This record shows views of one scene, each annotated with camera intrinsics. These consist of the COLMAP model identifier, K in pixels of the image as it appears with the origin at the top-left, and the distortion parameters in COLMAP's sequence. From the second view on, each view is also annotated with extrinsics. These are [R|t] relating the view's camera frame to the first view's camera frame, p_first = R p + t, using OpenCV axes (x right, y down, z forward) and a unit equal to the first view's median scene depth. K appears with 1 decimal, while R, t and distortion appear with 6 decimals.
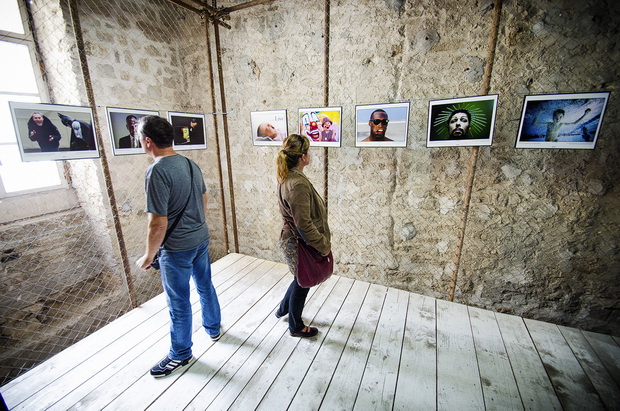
lens RADIAL K [[263.9, 0, 311.4], [0, 263.9, 205.3], [0, 0, 1]] dist [-0.016427, -0.000894]
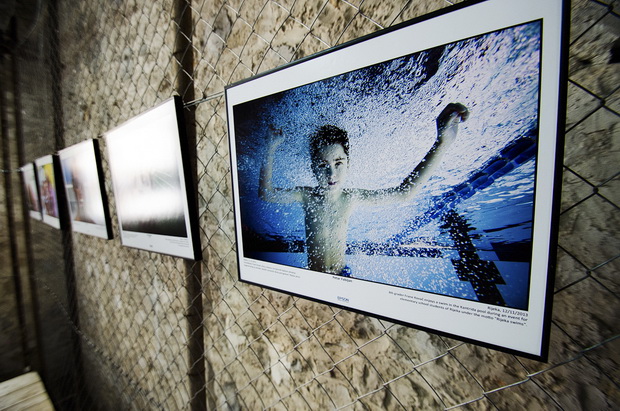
lens RADIAL K [[263.9, 0, 307.9], [0, 263.9, 209.2], [0, 0, 1]] dist [-0.016427, -0.000894]
pose [[0.983053, 0.016370, -0.182589, 0.689827], [-0.052312, 0.979642, -0.193819, -0.186168], [0.175699, 0.200086, 0.963896, 0.569638]]
